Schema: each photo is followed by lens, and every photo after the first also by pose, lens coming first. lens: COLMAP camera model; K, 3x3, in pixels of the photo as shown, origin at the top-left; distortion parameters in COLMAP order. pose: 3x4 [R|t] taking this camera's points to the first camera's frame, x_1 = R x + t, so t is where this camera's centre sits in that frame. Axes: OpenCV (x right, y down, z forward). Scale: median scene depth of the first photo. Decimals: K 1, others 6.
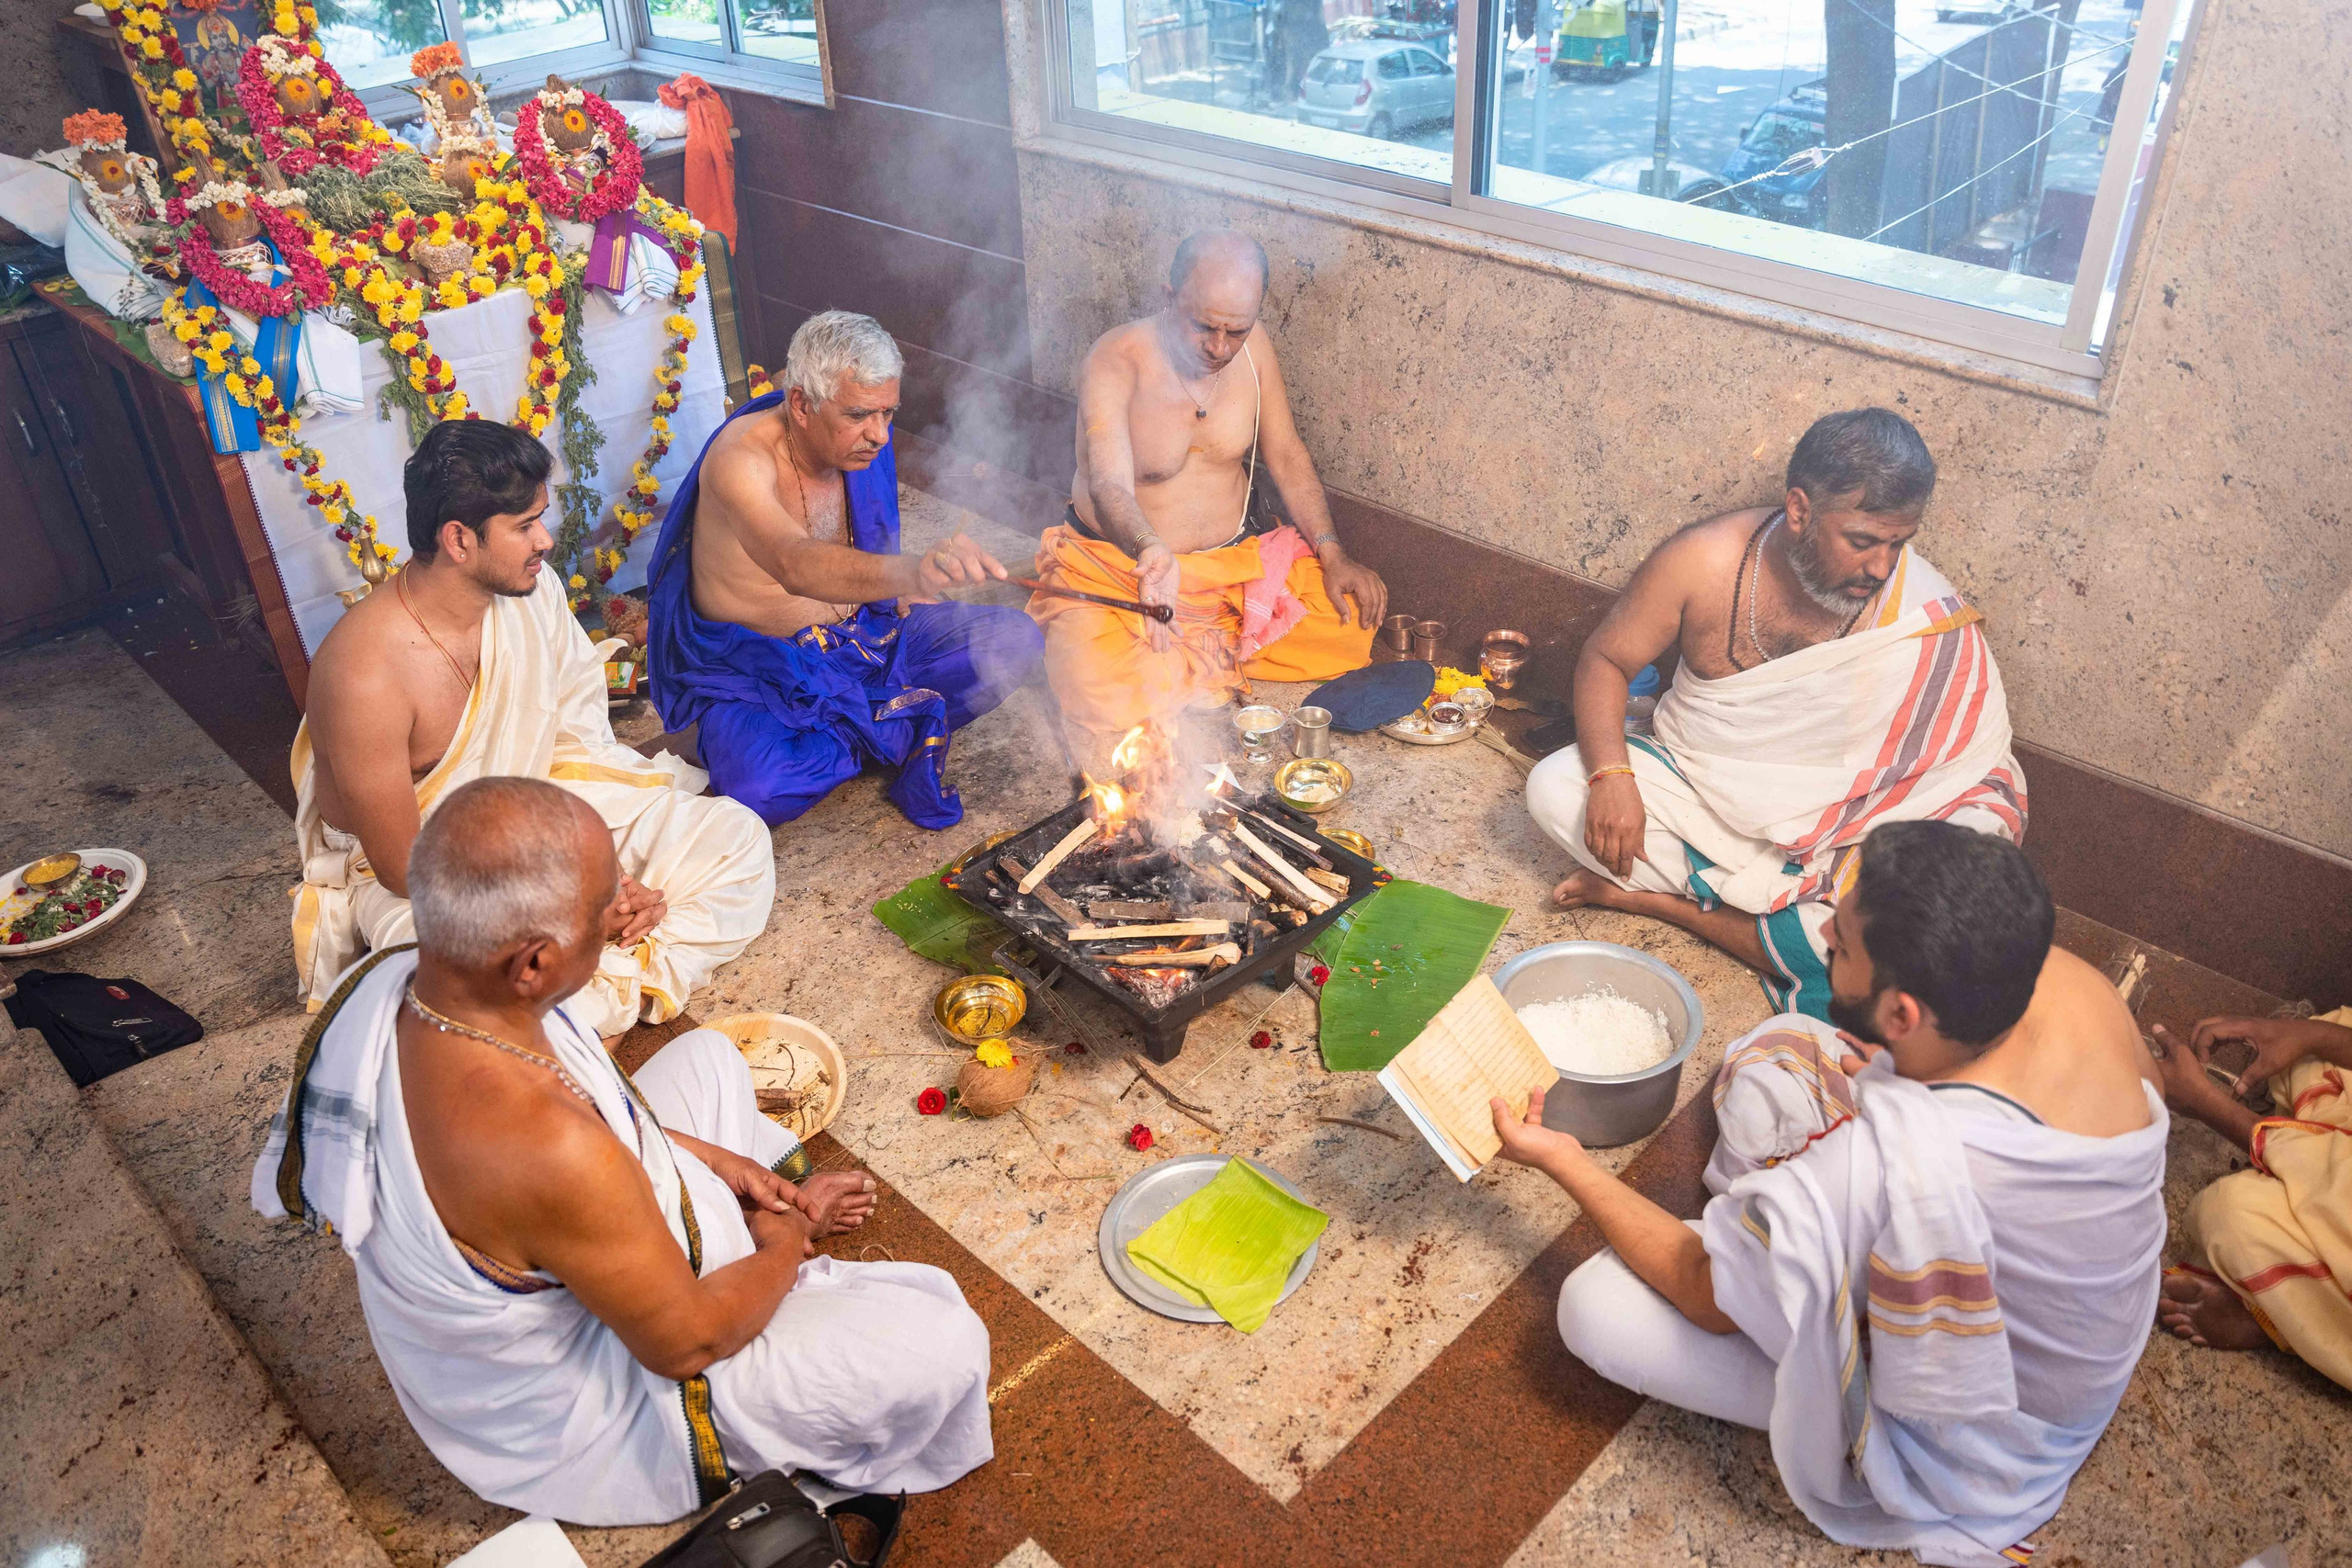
lens RADIAL K [[1735.9, 0, 1187.1], [0, 1735.9, 785.9], [0, 0, 1]] dist [-0.158817, 0.126422]
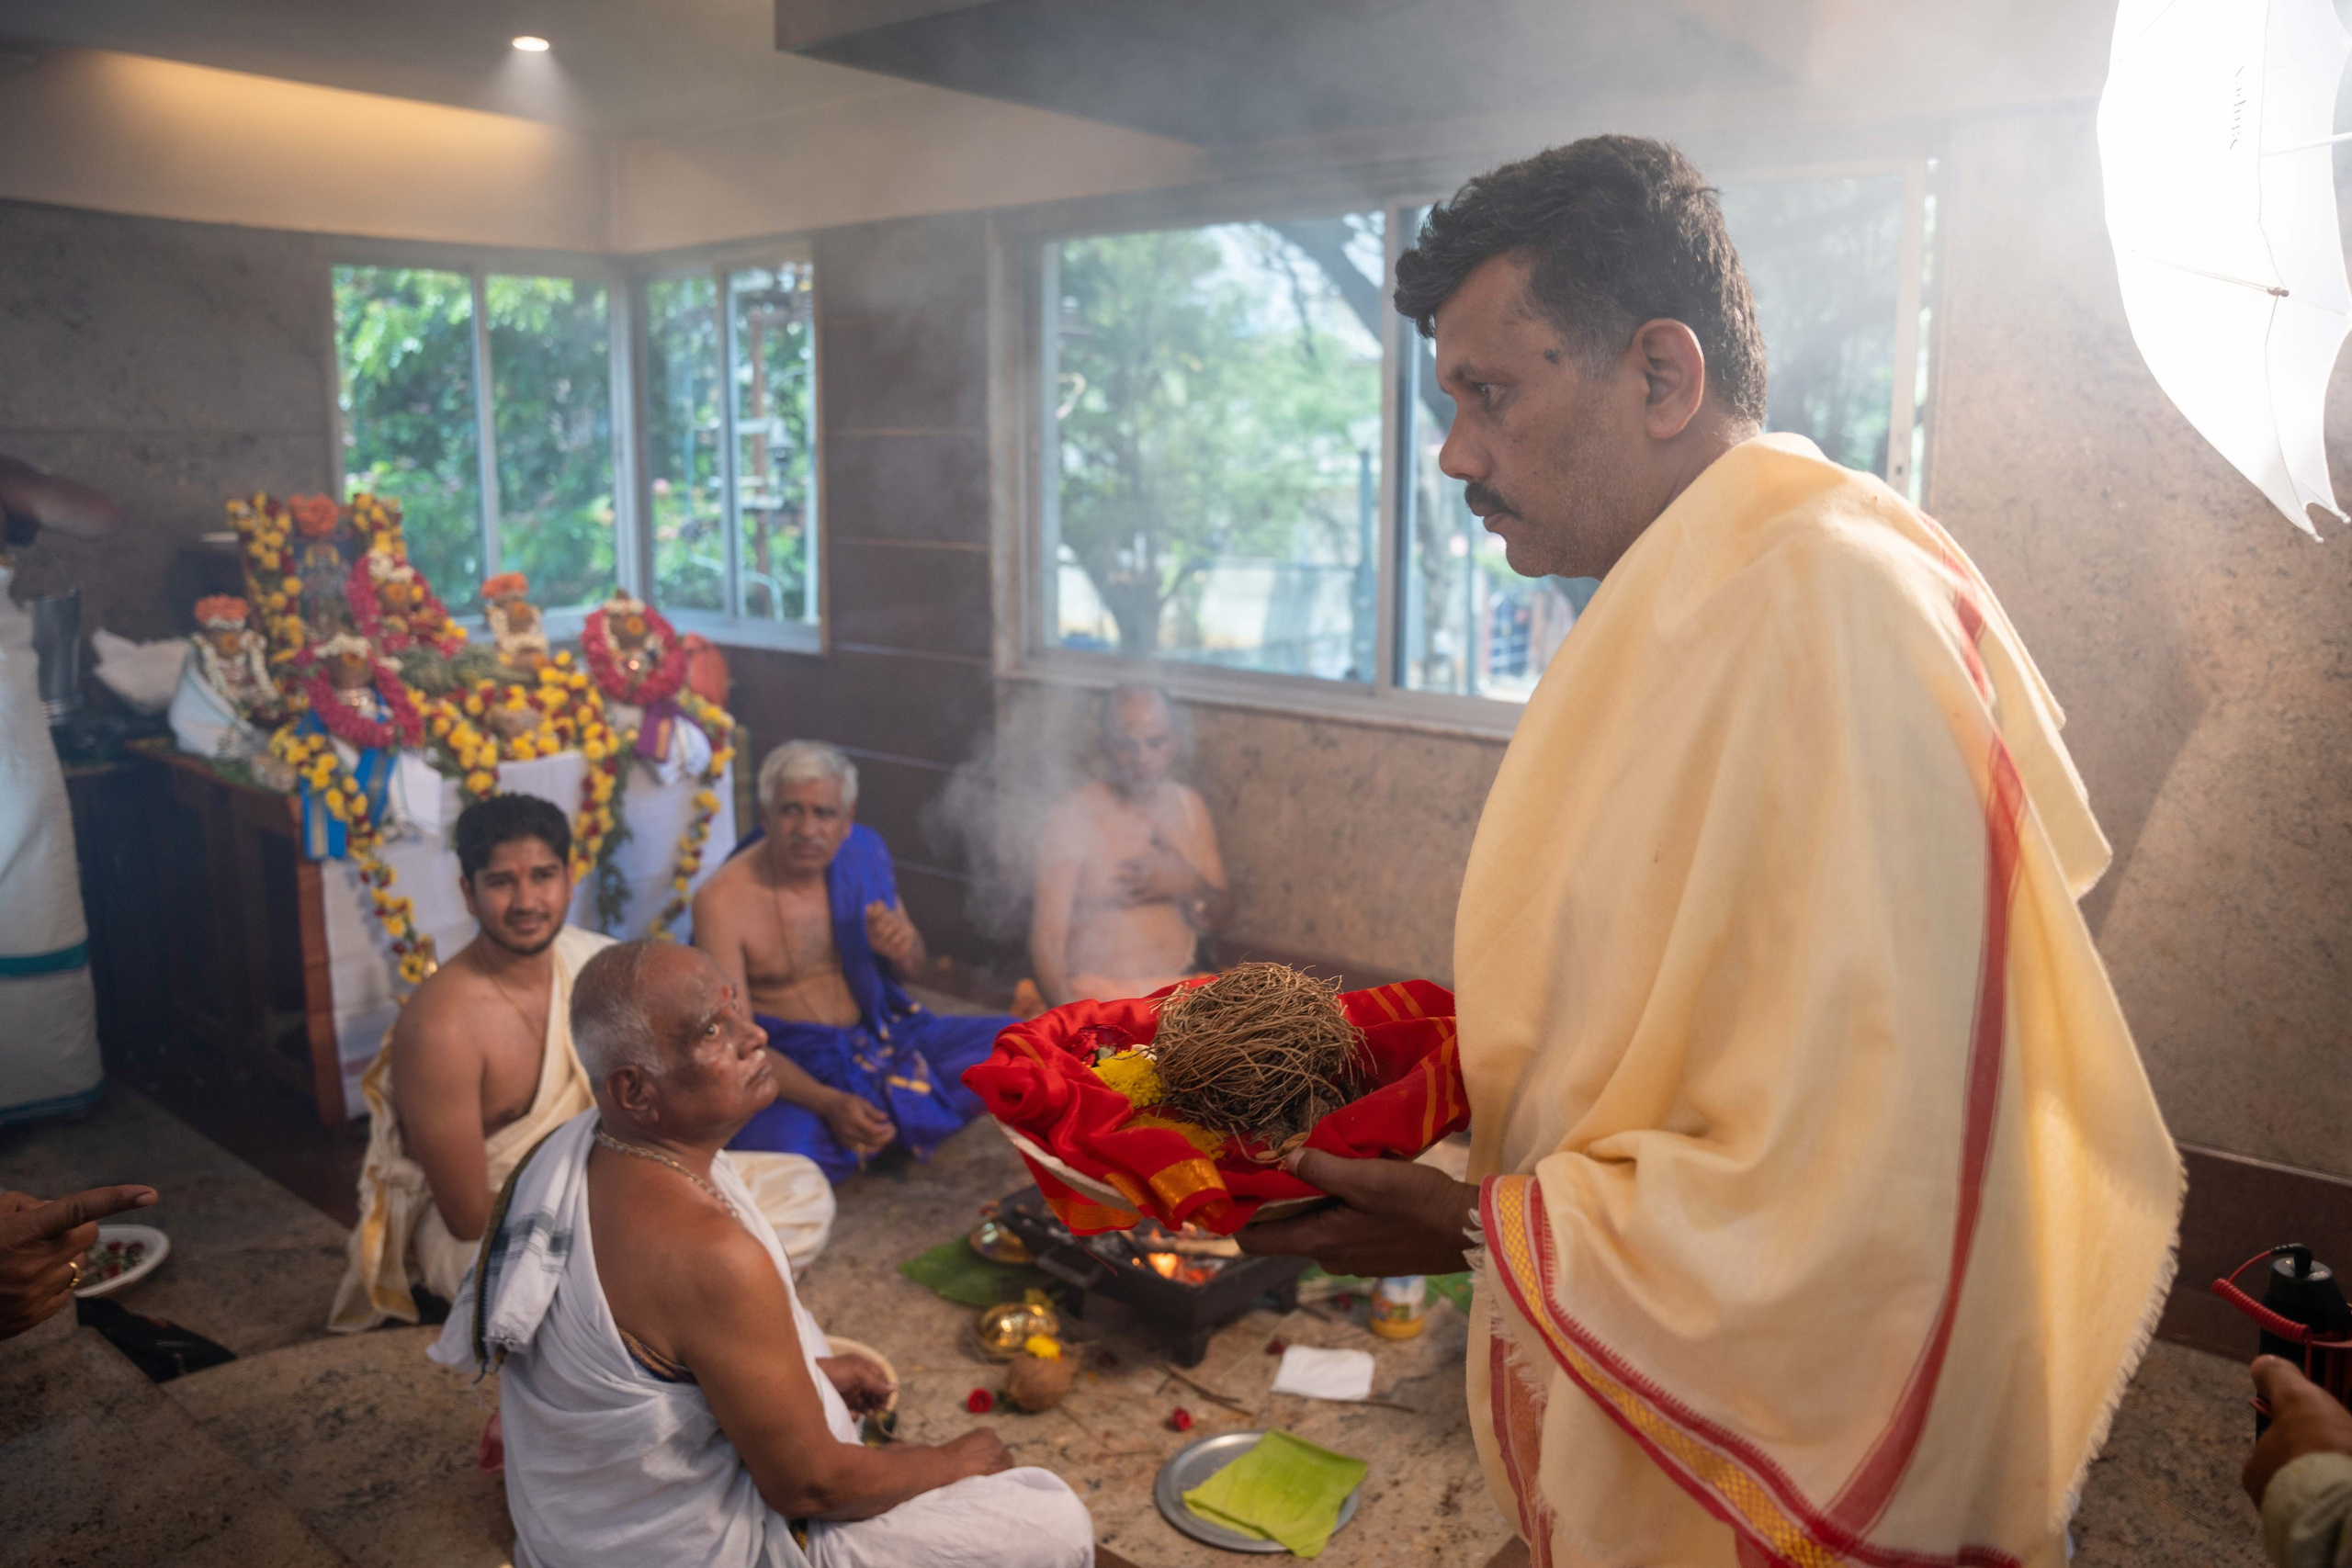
lens RADIAL K [[1675.3, 0, 1245.8], [0, 1675.3, 777.4], [0, 0, 1]] dist [-0.158087, 0.109884]
pose [[0.991346, 0.011878, 0.130740, -0.097506], [0.039304, 0.923360, -0.381917, 0.175307], [-0.125257, 0.383751, 0.914902, -0.076250]]
